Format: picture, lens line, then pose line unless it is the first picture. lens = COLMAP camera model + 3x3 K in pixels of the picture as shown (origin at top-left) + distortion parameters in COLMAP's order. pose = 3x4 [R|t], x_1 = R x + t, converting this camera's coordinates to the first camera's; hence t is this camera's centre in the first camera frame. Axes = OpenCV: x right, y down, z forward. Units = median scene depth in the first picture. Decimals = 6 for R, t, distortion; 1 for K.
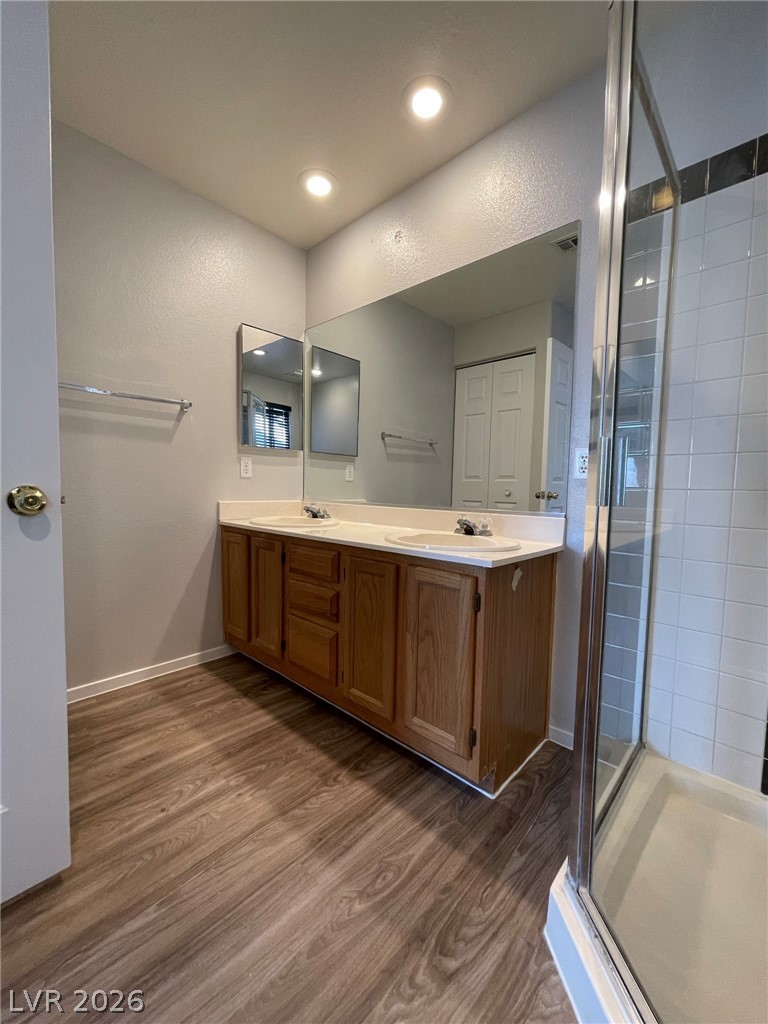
lens RADIAL K [[408.3, 0, 387.0], [0, 408.3, 517.4], [0, 0, 1]] dist [-0.006904, 0.000638]
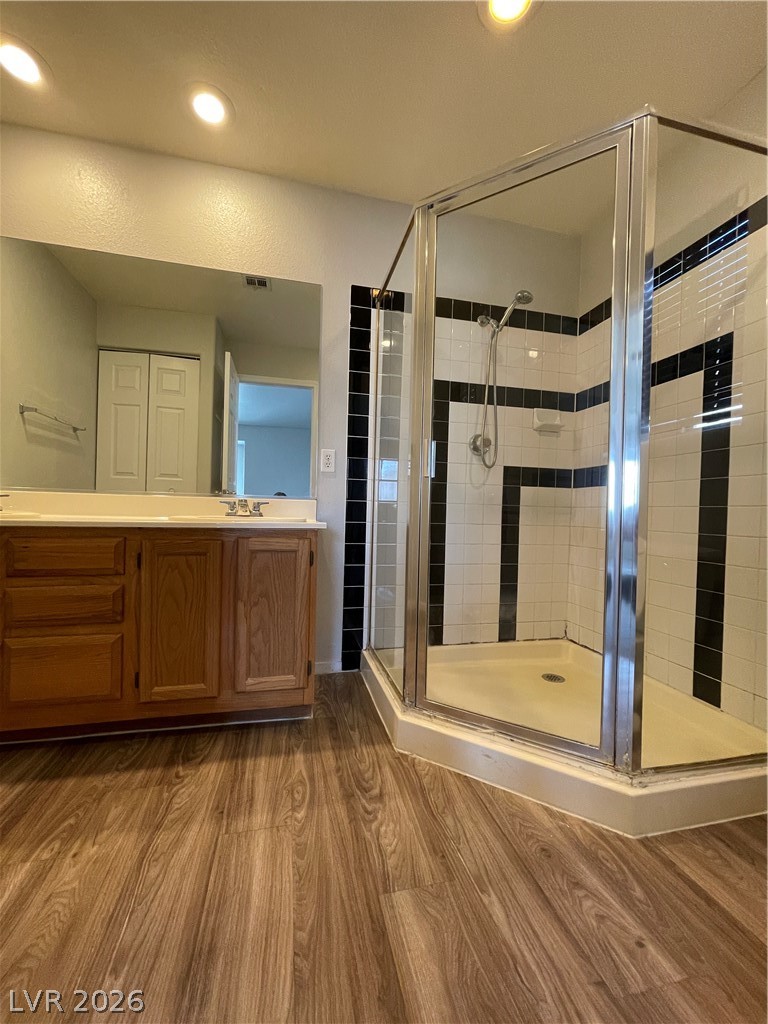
lens RADIAL K [[408.3, 0, 388.8], [0, 408.3, 509.5], [0, 0, 1]] dist [-0.006904, 0.000638]
pose [[0.550781, -0.003602, 0.834642, -0.692917], [0.045244, 0.998649, -0.025546, 0.094861], [-0.833423, 0.051833, 0.550200, 0.076487]]
